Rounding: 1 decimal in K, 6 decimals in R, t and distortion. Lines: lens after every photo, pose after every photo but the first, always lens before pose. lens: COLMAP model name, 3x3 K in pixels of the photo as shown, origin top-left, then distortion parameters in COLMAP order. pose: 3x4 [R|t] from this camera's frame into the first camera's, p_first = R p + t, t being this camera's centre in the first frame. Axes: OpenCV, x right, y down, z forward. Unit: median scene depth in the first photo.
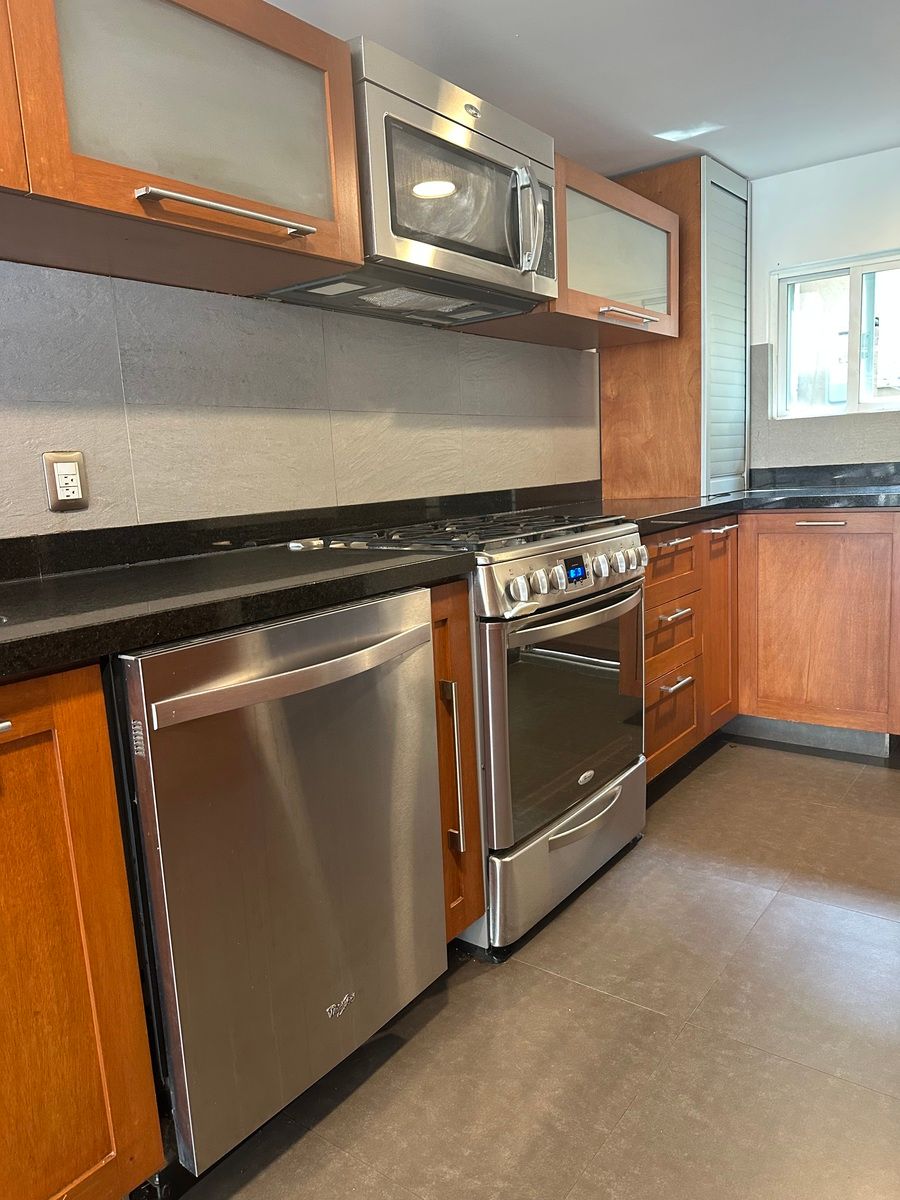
lens RADIAL K [[845.9, 0, 446.8], [0, 845.9, 601.8], [0, 0, 1]] dist [0.041325, -0.052743]
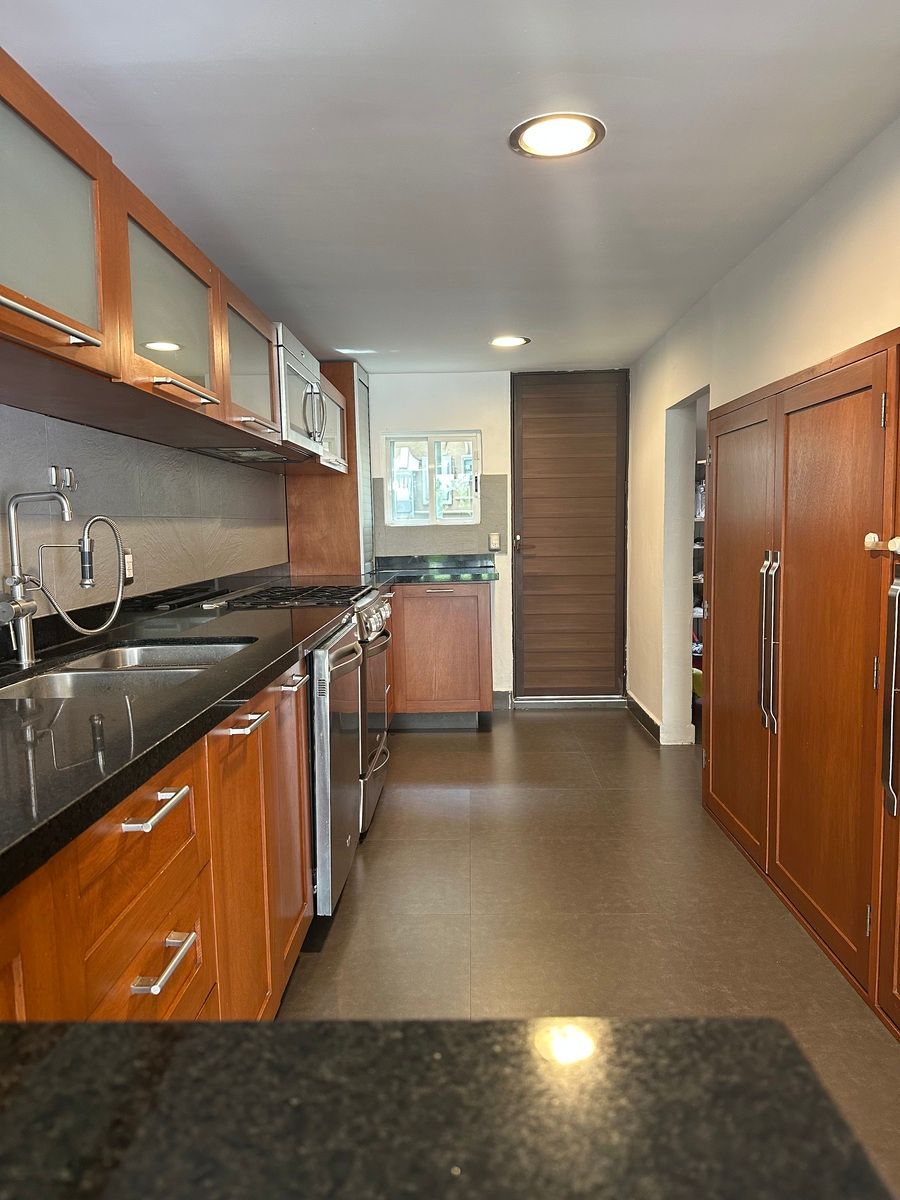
lens RADIAL K [[845.9, 0, 440.7], [0, 845.9, 595.9], [0, 0, 1]] dist [0.041325, -0.052743]
pose [[0.812149, -0.012246, 0.583321, -0.469409], [0.066960, 0.995130, -0.072337, 0.034610], [-0.579595, 0.097807, 0.809014, -0.316475]]
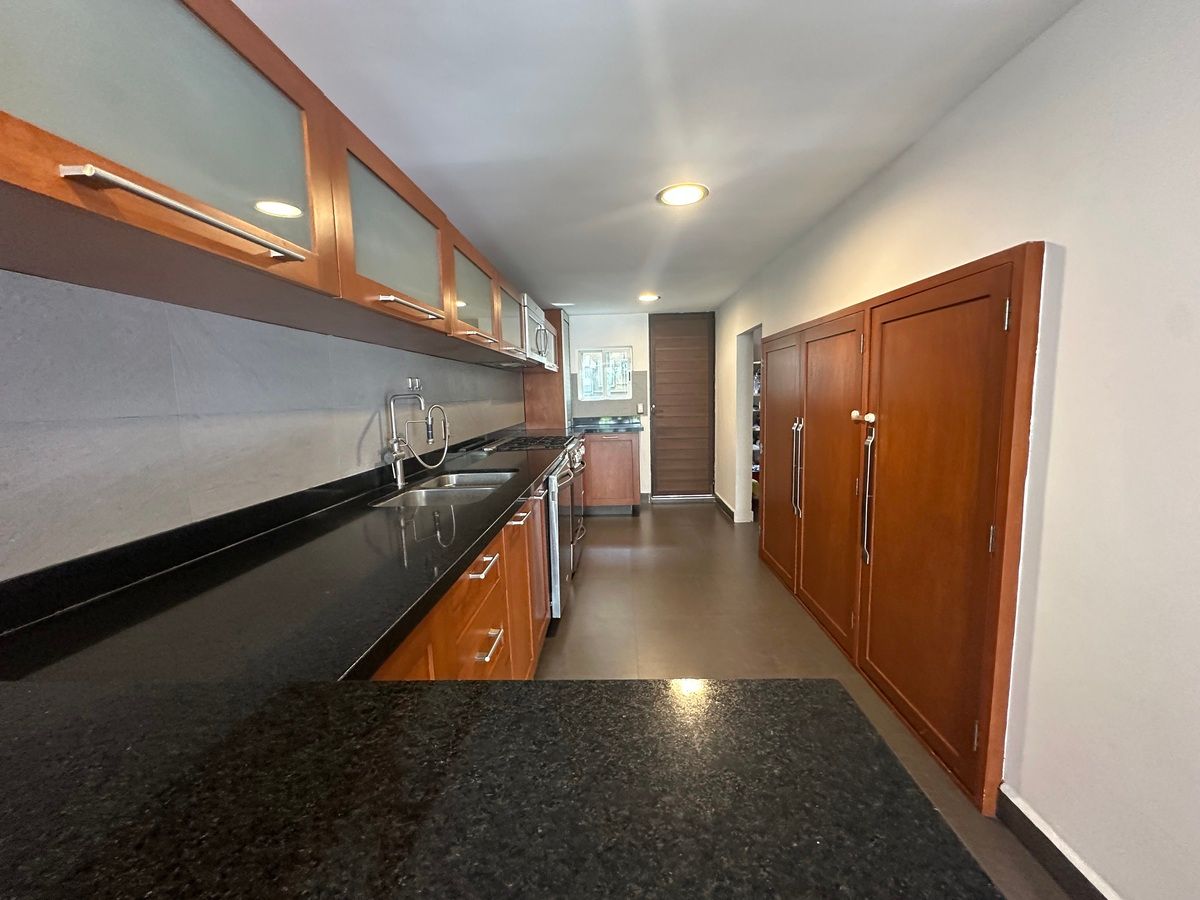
lens RADIAL K [[476.8, 0, 598.2], [0, 476.8, 445.7], [0, 0, 1]] dist [-0.004370, 0.000313]
pose [[0.822373, -0.028245, 0.568248, -0.485353], [0.073269, 0.995708, -0.056545, 0.027533], [-0.564212, 0.088136, 0.820912, -0.321056]]
